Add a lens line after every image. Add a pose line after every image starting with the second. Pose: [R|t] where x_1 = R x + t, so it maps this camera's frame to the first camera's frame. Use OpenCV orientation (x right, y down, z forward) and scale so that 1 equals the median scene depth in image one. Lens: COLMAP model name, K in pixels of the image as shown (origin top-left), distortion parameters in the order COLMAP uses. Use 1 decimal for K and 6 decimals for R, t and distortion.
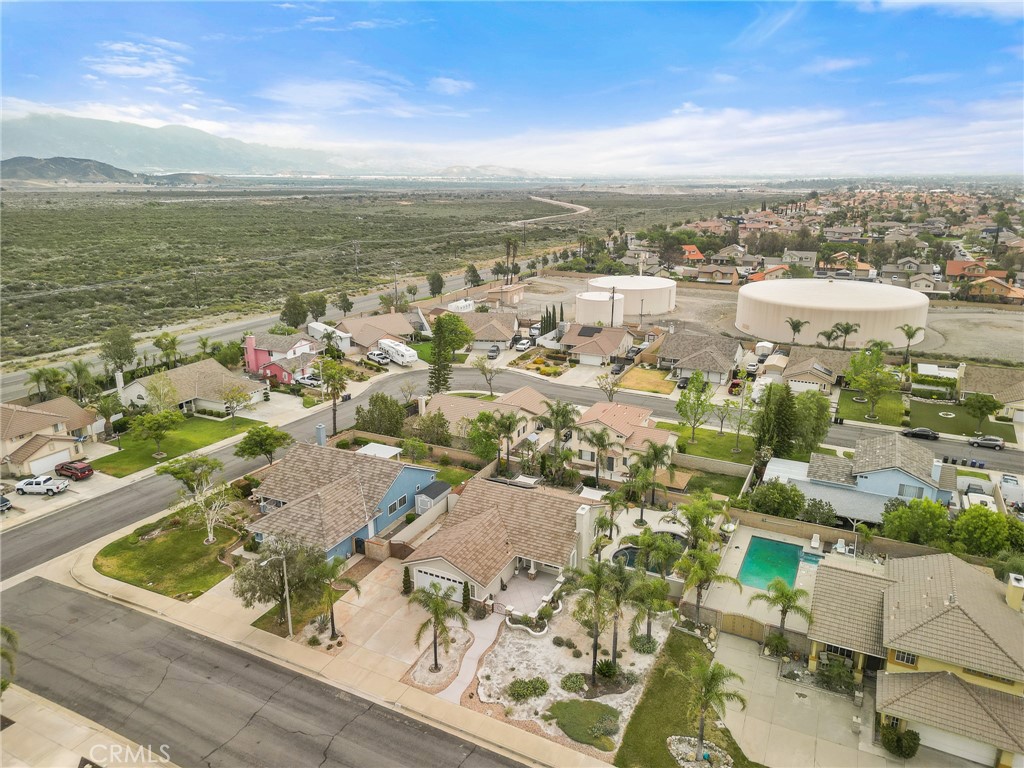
lens RADIAL K [[694.6, 0, 512.0], [0, 694.6, 384.0], [0, 0, 1]] dist [0.074255, -0.035013]
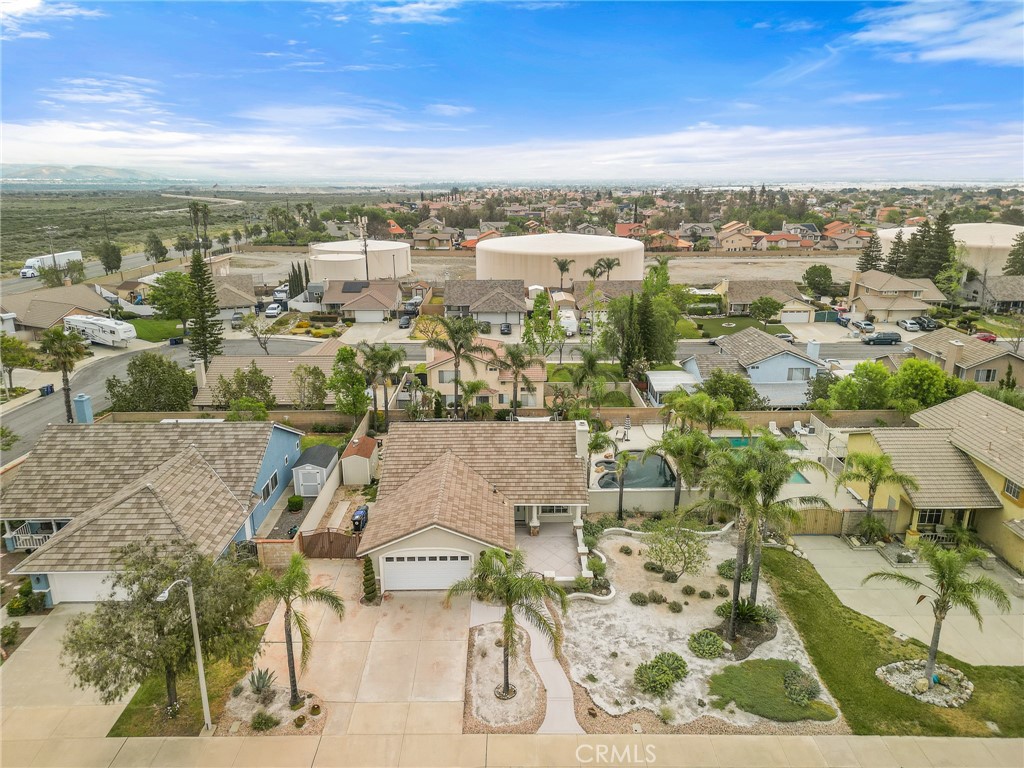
lens RADIAL K [[707.2, 0, 512.0], [0, 707.2, 384.0], [0, 0, 1]] dist [0.061008, -0.035610]
pose [[0.890775, -0.134187, 0.434183, -0.178290], [0.134706, 0.990439, 0.029738, 0.068016], [-0.434022, 0.031998, 0.900334, 0.236607]]
